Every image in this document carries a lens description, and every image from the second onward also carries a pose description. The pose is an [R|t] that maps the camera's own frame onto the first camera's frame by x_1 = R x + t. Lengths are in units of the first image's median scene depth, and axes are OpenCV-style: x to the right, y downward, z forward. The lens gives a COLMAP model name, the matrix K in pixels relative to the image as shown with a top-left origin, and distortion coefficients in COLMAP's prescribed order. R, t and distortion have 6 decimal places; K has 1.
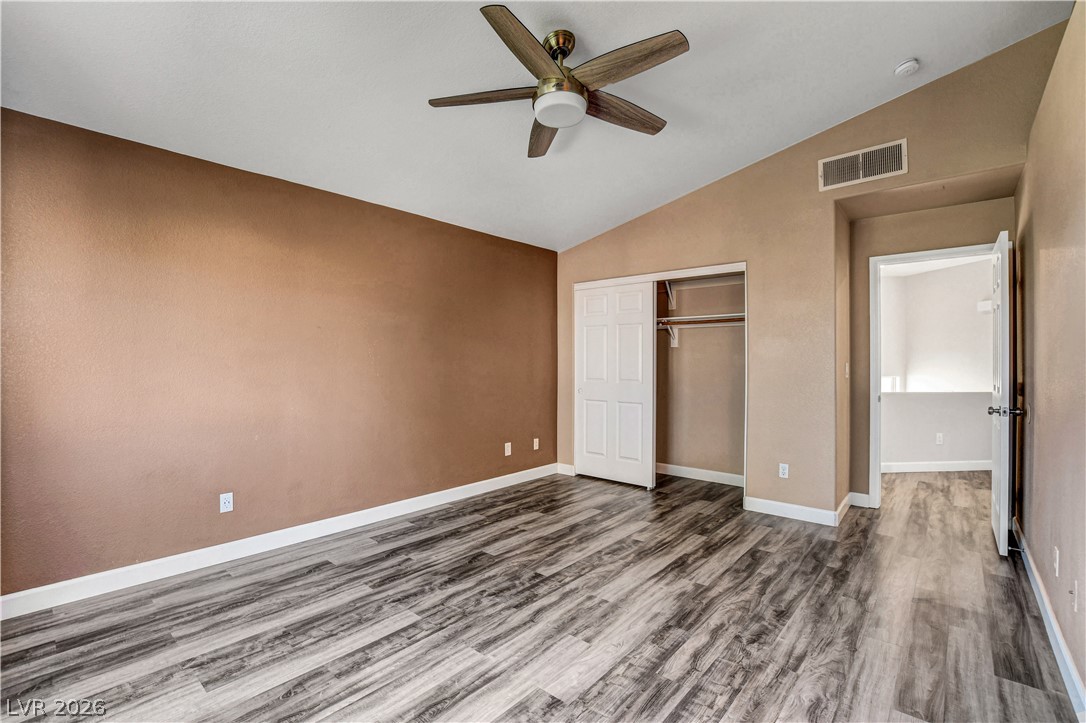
lens RADIAL K [[478.9, 0, 543.0], [0, 478.9, 361.5], [0, 0, 1]] dist [-0.029596, 0.000077]
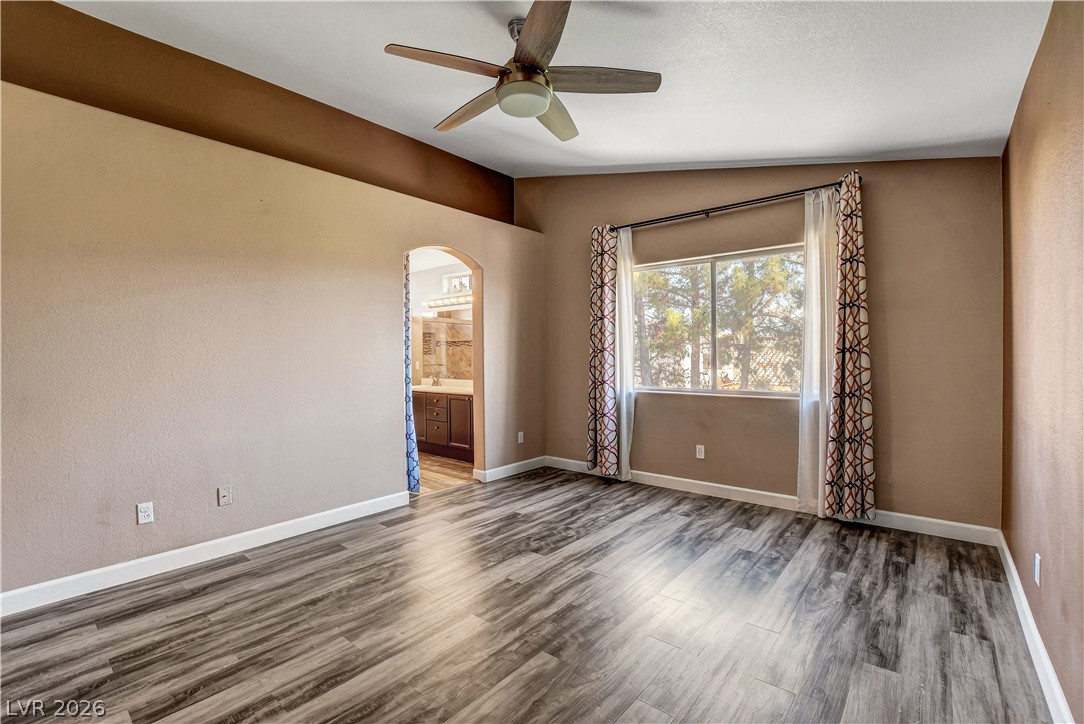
lens RADIAL K [[478.0, 0, 542.0], [0, 478.0, 362.0], [0, 0, 1]] dist [-0.029596, 0.000077]
pose [[-0.999734, 0.007146, -0.021940, 0.021673], [0.006906, 0.999916, 0.011007, 0.002618], [0.022017, 0.010852, -0.999699, 1.676180]]
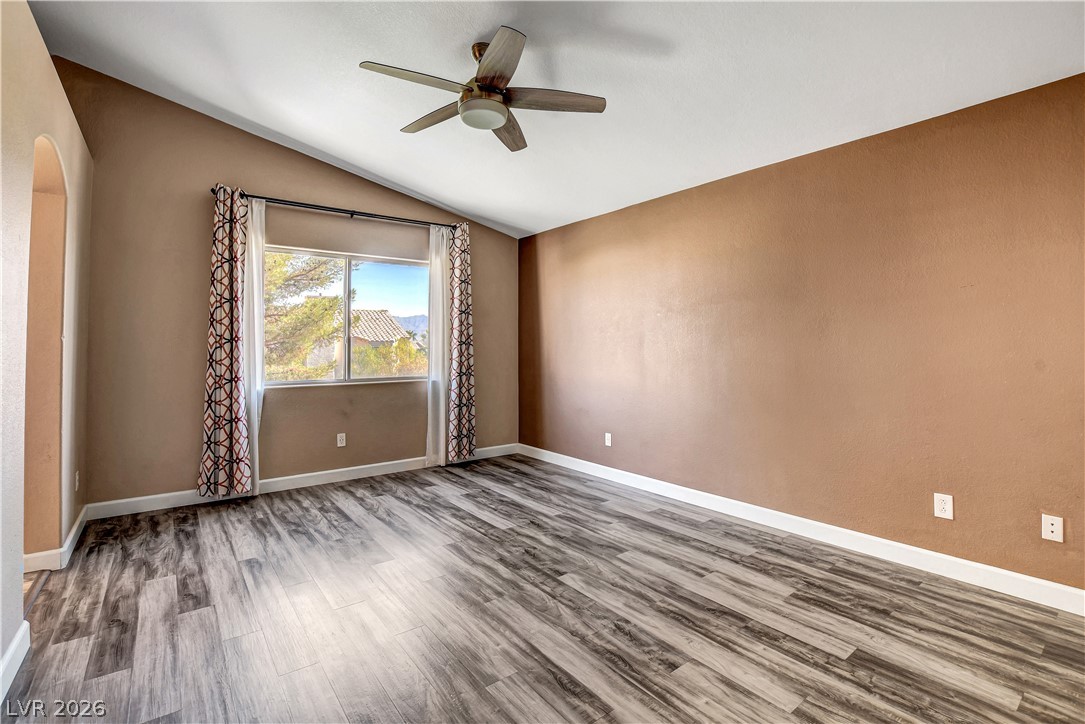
lens RADIAL K [[491.2, 0, 527.5], [0, 491.2, 332.3], [0, 0, 1]] dist [-0.023733, 0.000190]
pose [[-0.211123, -0.026644, -0.977096, 0.928989], [0.007269, 0.999558, -0.028827, 0.005761], [0.977432, -0.013188, -0.210836, 1.122699]]
